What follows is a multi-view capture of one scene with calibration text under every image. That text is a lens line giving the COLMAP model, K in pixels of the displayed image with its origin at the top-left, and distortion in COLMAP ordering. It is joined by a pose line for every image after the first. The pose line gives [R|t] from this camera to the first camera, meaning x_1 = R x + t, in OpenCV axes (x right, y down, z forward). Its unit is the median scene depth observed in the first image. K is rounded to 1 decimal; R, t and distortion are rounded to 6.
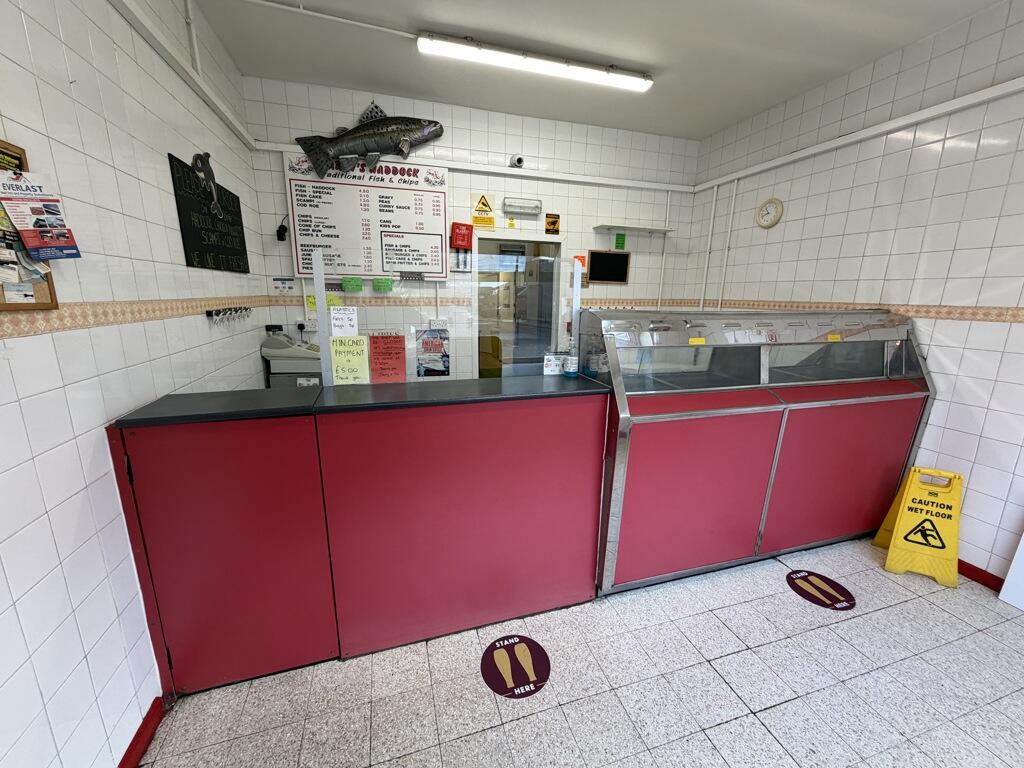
lens RADIAL K [[406.0, 0, 507.7], [0, 406.0, 390.7], [0, 0, 1]] dist [-0.001791, -0.000659]
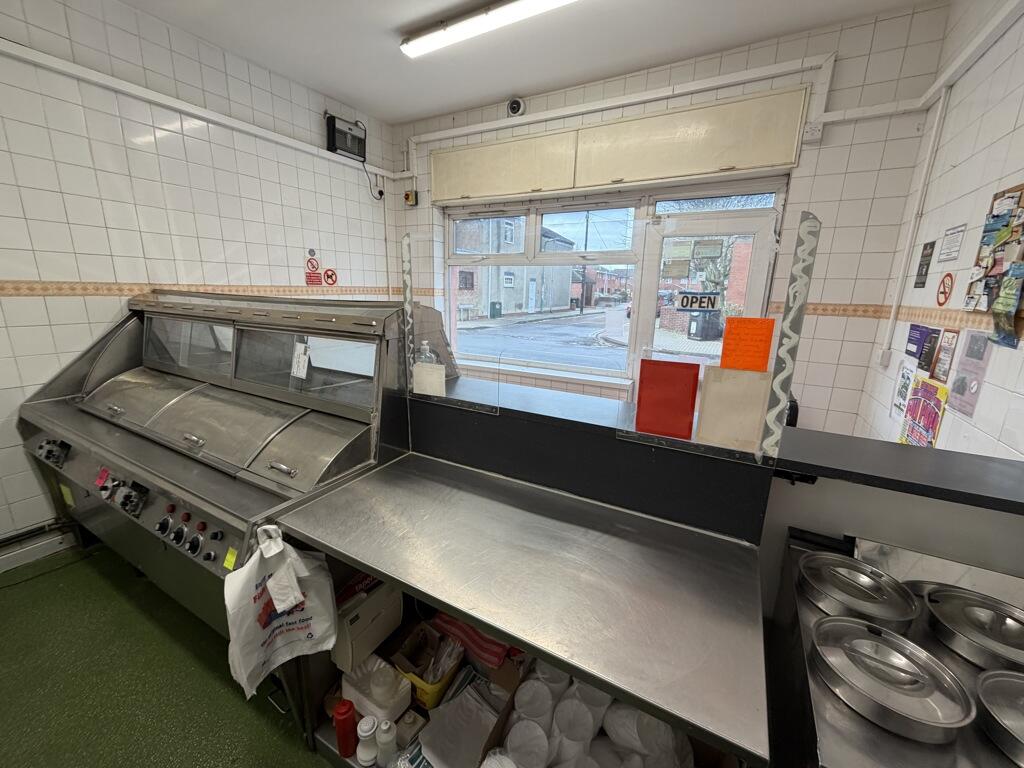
lens RADIAL K [[406.0, 0, 511.6], [0, 406.0, 382.3], [0, 0, 1]] dist [-0.001791, -0.000659]
pose [[-0.693521, -0.188325, 0.695386, -0.409106], [0.135524, 0.913894, 0.382663, -0.281022], [-0.707574, 0.359627, -0.608282, 1.181209]]
